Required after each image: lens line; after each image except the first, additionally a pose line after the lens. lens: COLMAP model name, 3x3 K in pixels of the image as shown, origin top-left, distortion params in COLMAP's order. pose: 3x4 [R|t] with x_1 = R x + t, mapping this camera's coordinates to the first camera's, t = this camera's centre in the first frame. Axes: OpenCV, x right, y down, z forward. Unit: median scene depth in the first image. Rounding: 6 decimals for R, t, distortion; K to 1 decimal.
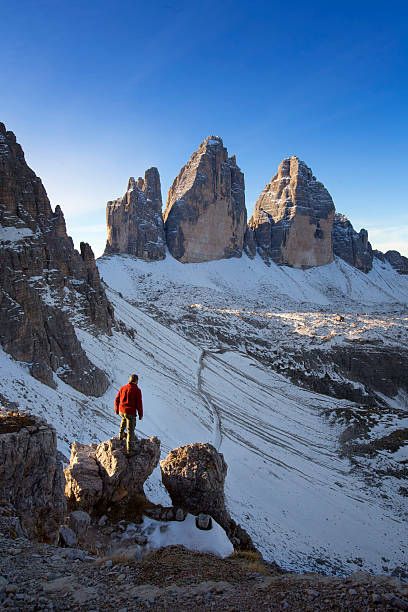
lens RADIAL K [[452.3, 0, 223.2], [0, 452.3, 335.6], [0, 0, 1]] dist [0.000781, 0.002918]
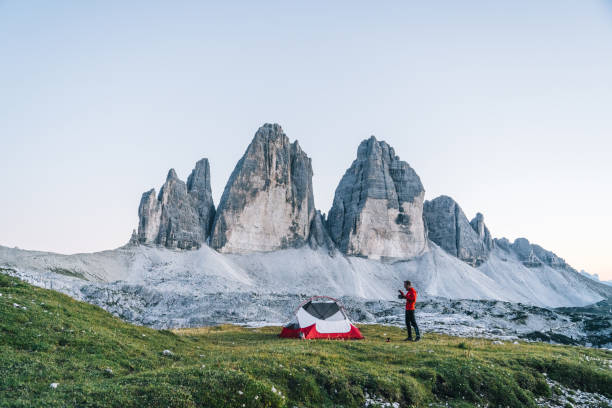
lens RADIAL K [[554.2, 0, 304.2], [0, 554.2, 204.9], [0, 0, 1]] dist [0.034259, 0.005886]
pose [[0.954264, -0.050964, -0.294589, 0.377231], [-0.037026, 0.957631, -0.285608, 0.055648], [0.296663, 0.283453, 0.911946, -0.001712]]
